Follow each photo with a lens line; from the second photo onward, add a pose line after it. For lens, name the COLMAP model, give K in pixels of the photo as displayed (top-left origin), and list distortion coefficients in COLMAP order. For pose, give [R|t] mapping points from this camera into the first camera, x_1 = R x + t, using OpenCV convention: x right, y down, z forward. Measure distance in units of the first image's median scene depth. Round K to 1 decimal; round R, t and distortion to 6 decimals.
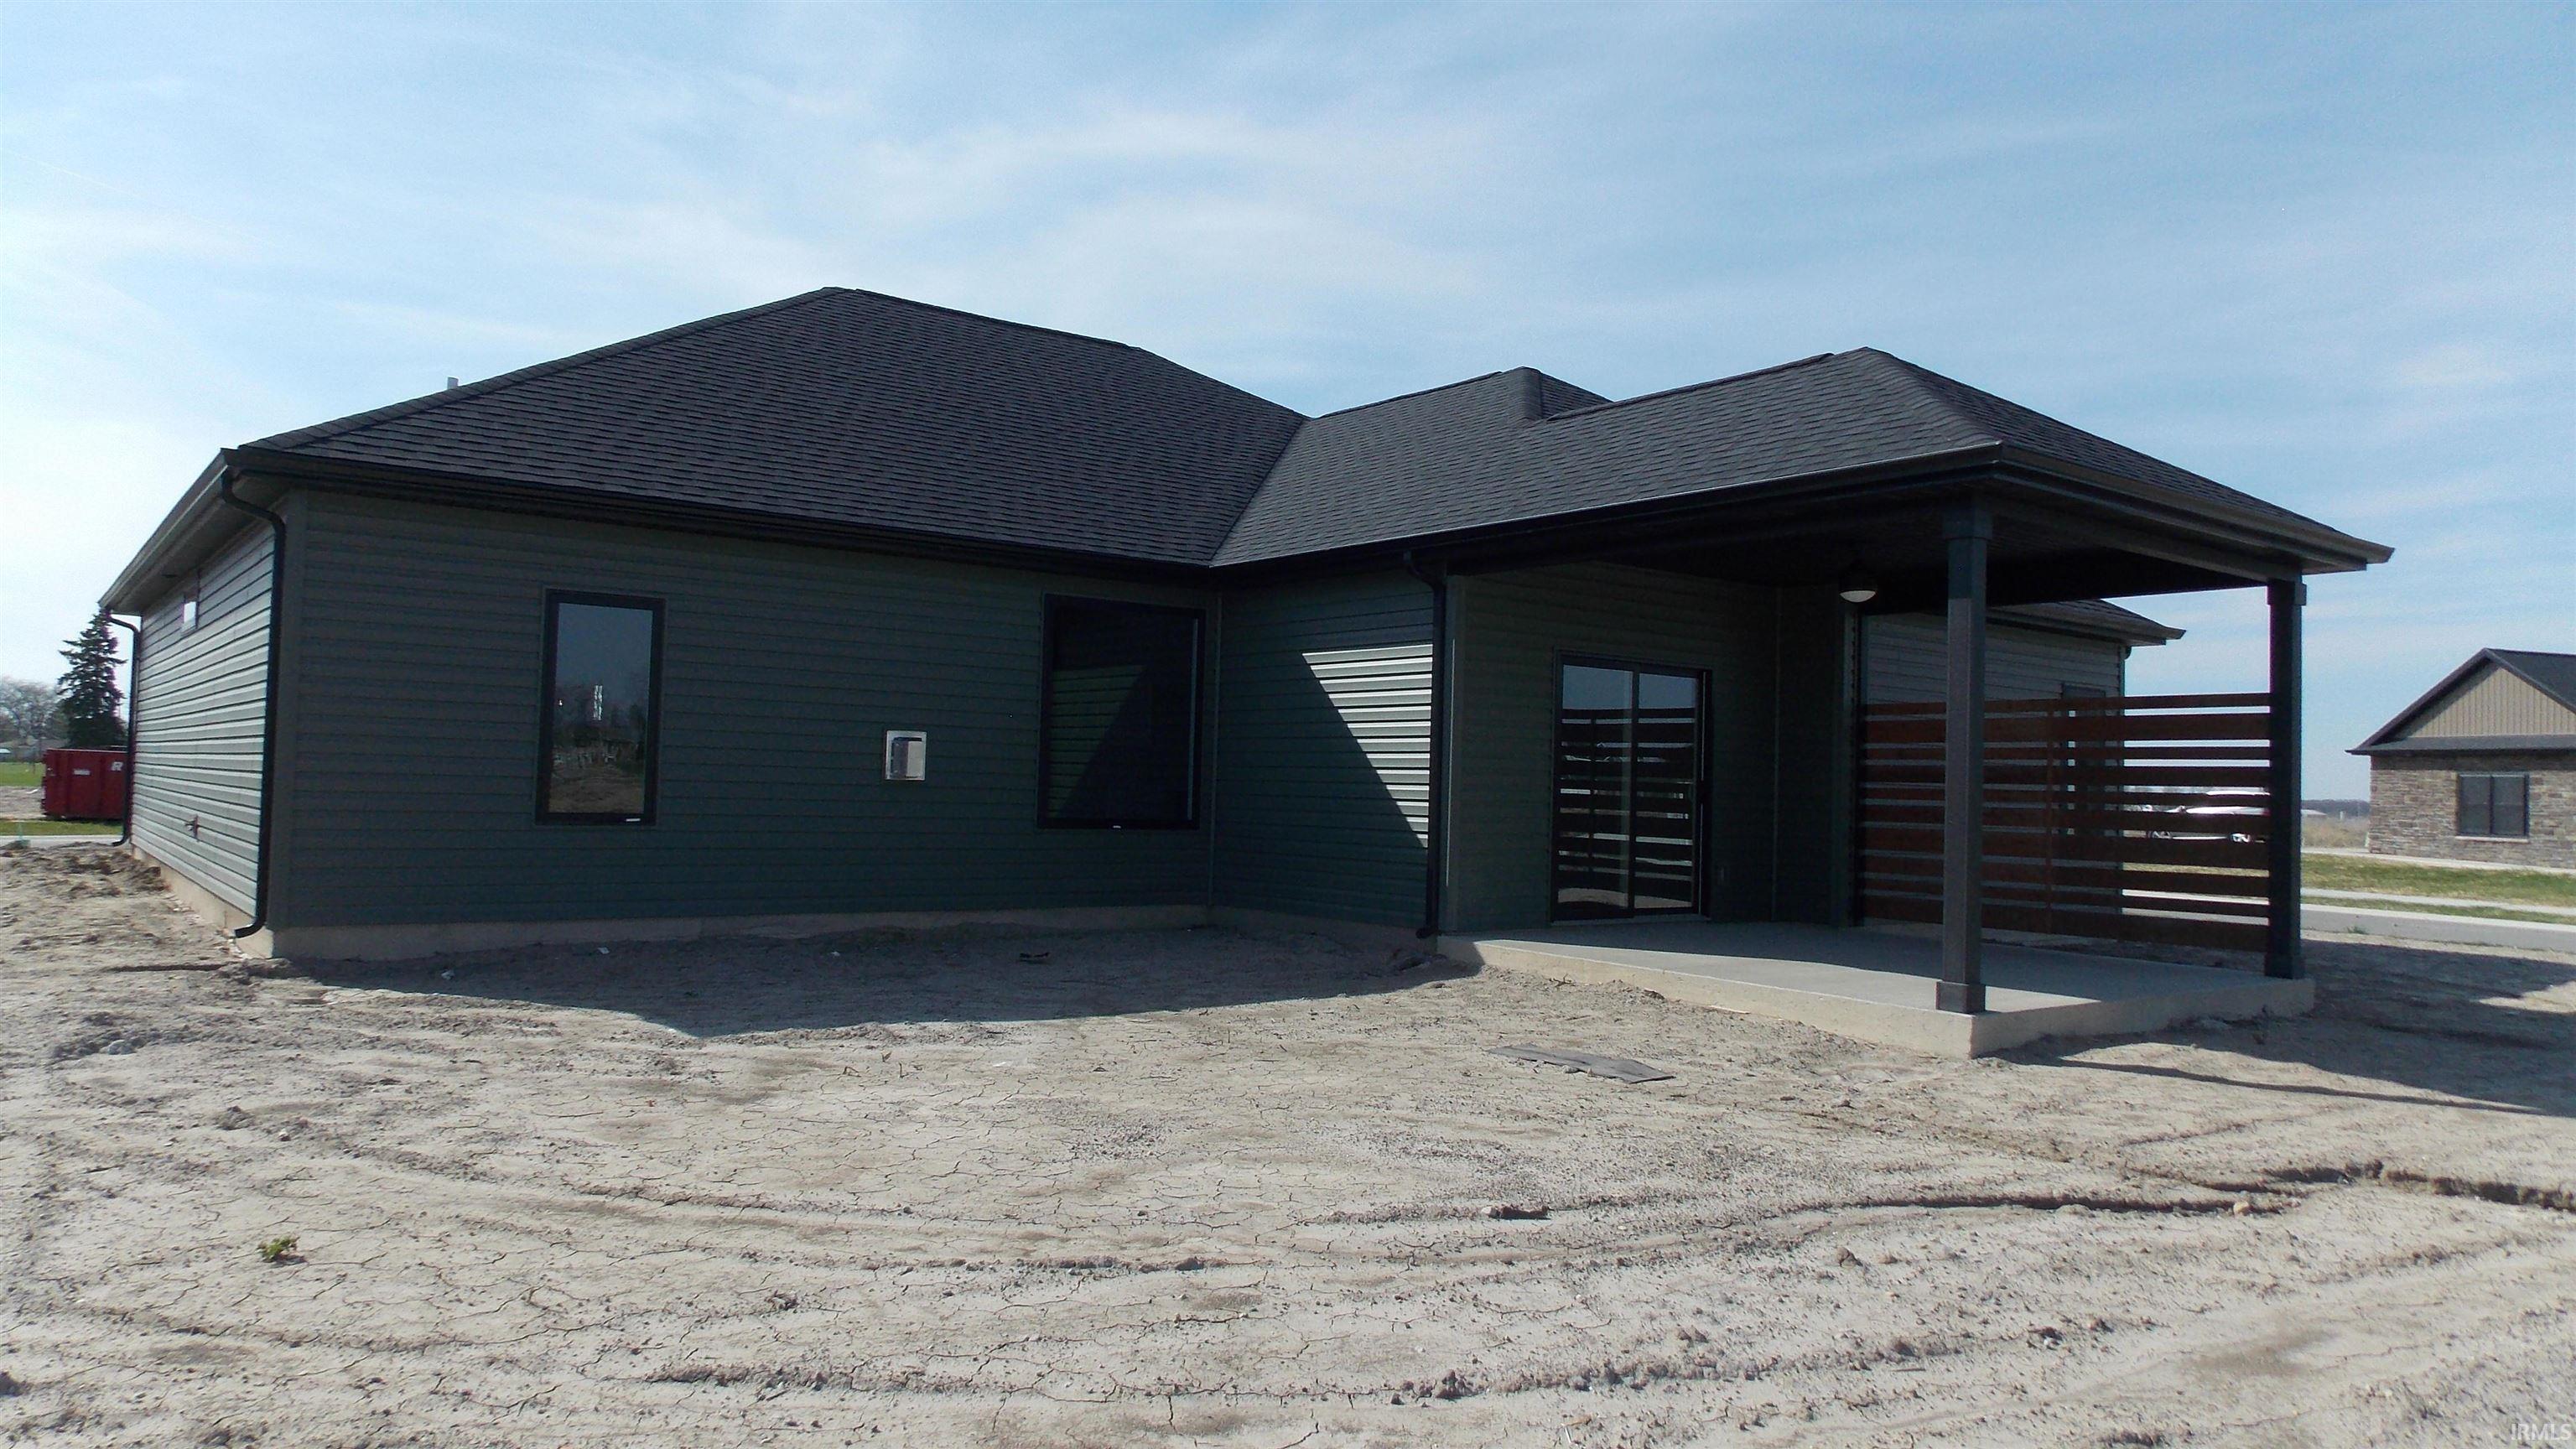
lens RADIAL K [[1709.6, 0, 1289.7], [0, 1709.6, 795.3], [0, 0, 1]] dist [0.004371, -0.015477]
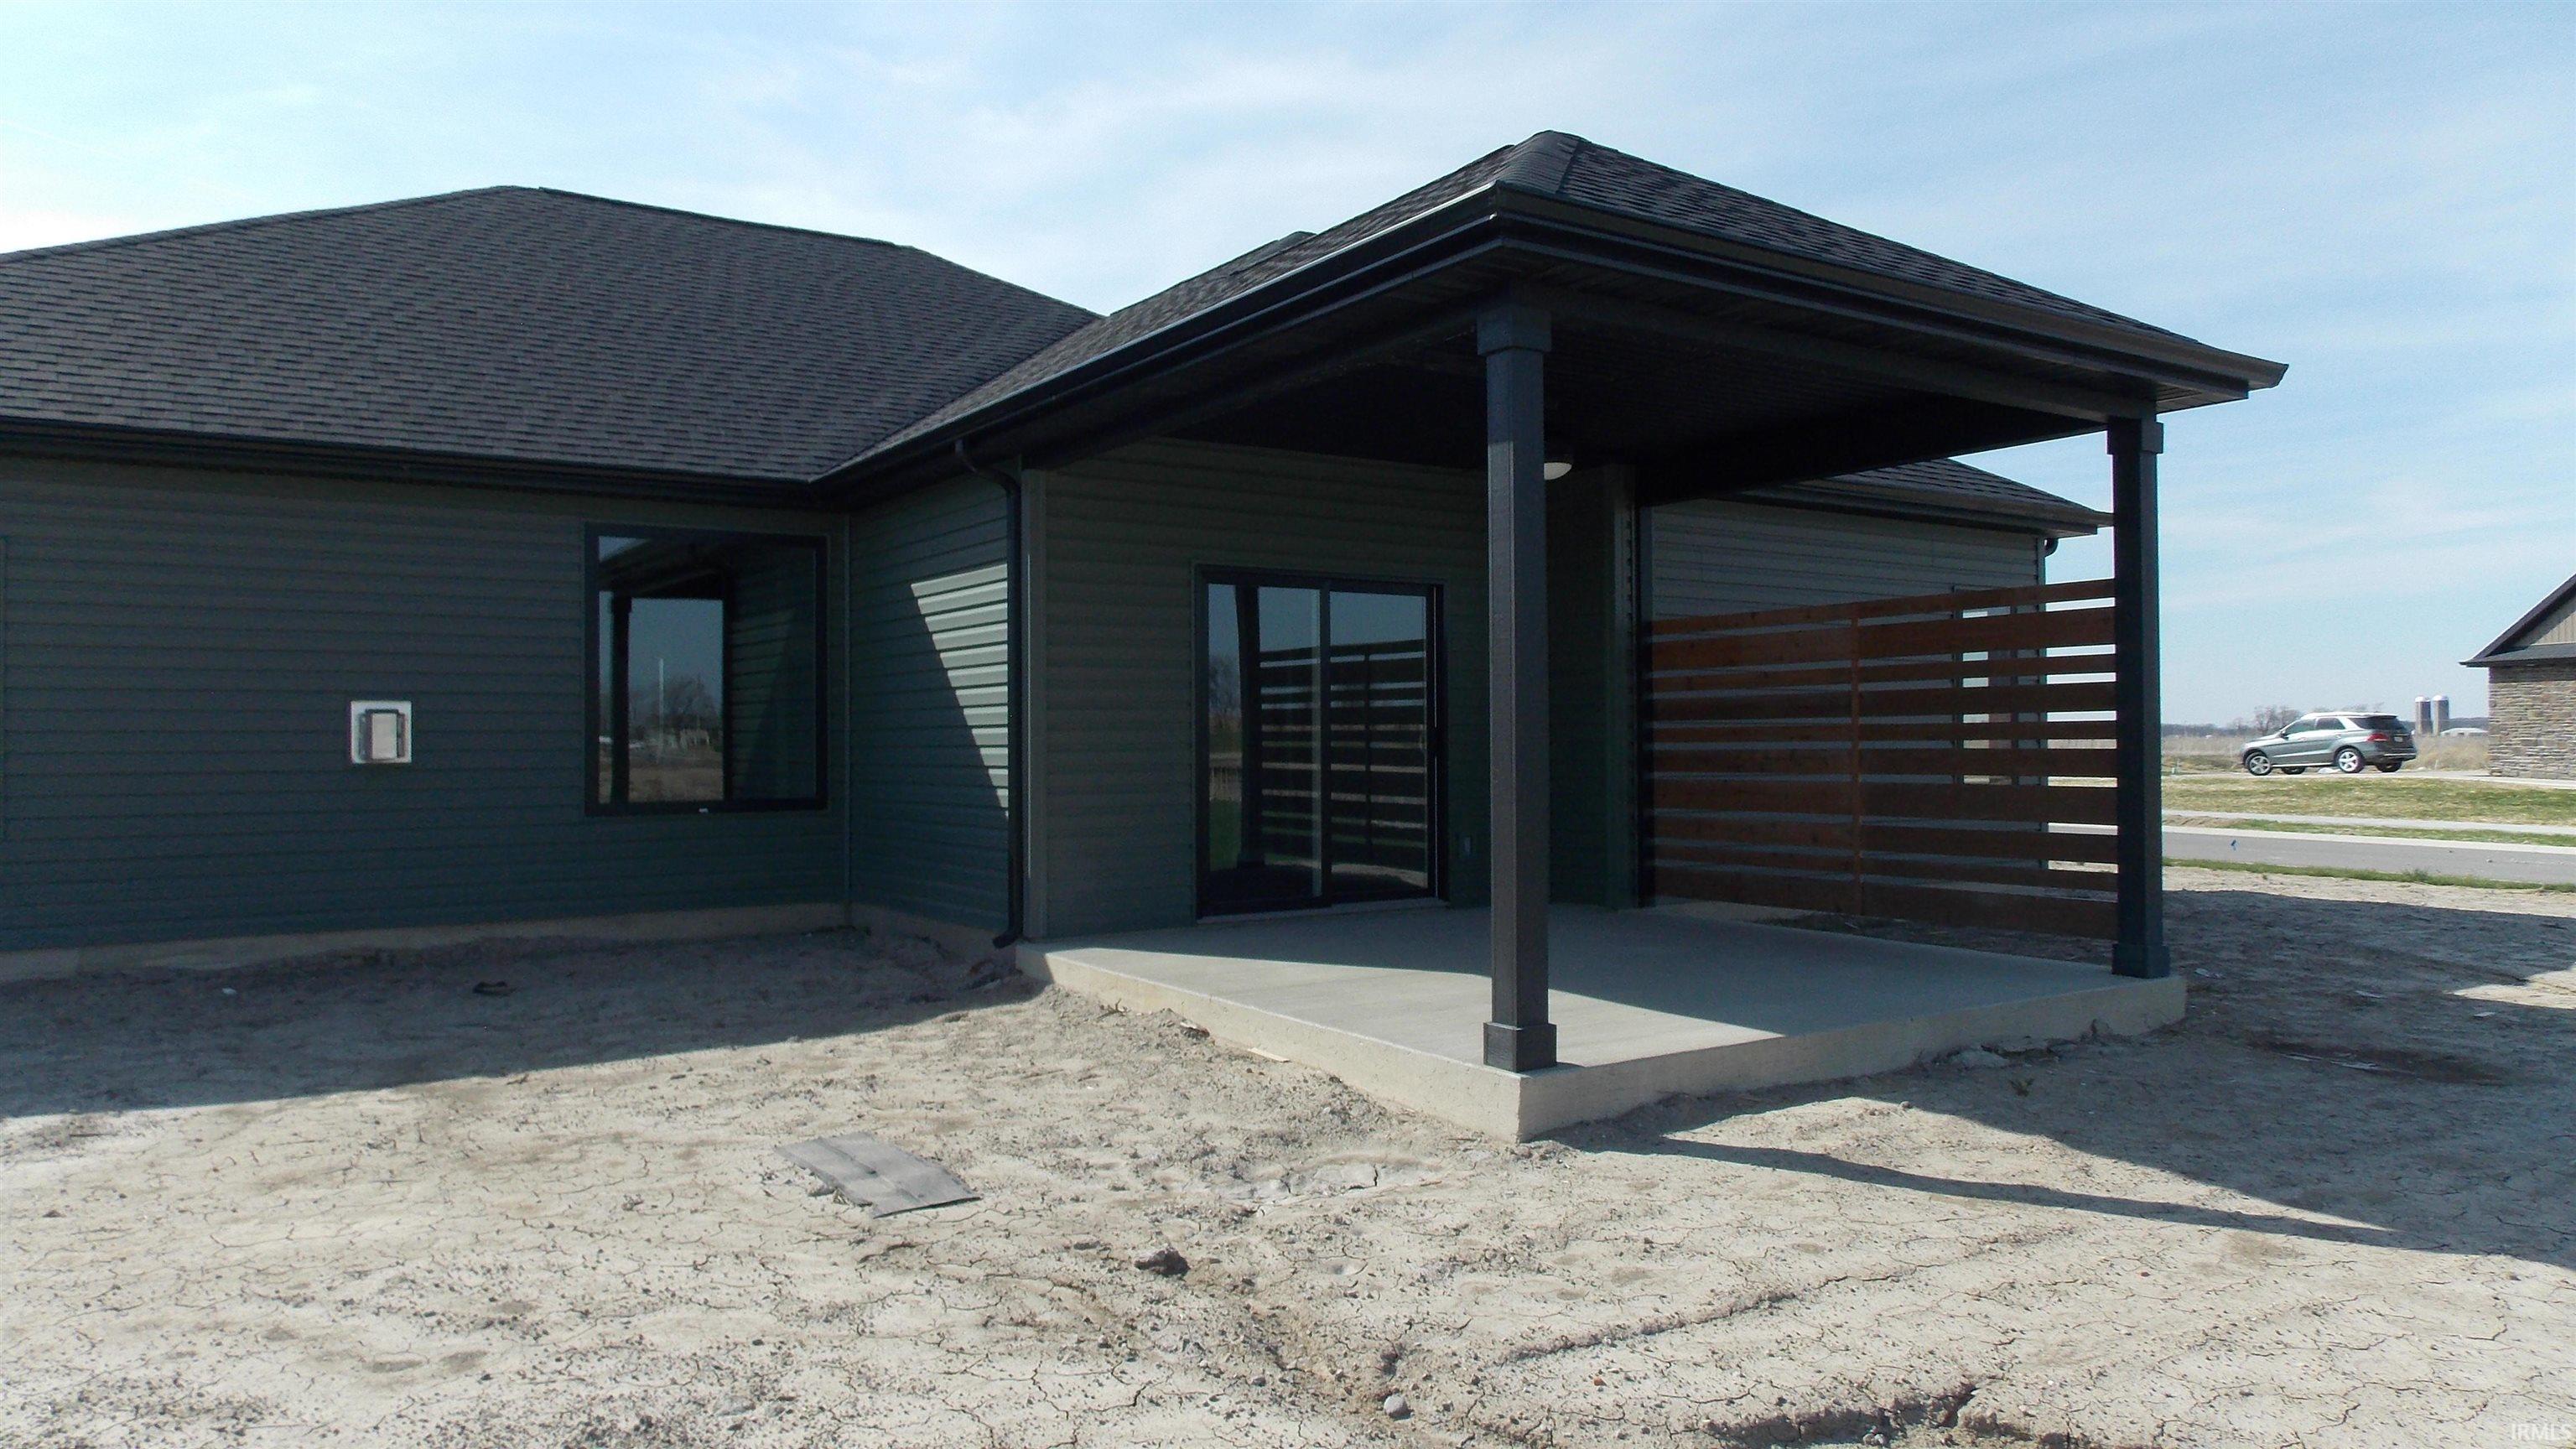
lens RADIAL K [[1709.6, 0, 1289.7], [0, 1709.6, 795.3], [0, 0, 1]] dist [0.004371, -0.015477]
pose [[0.997062, -0.032557, -0.069331, 0.252608], [0.034339, 0.999106, 0.024672, 0.001042], [0.068465, -0.026980, 0.997289, 0.238798]]
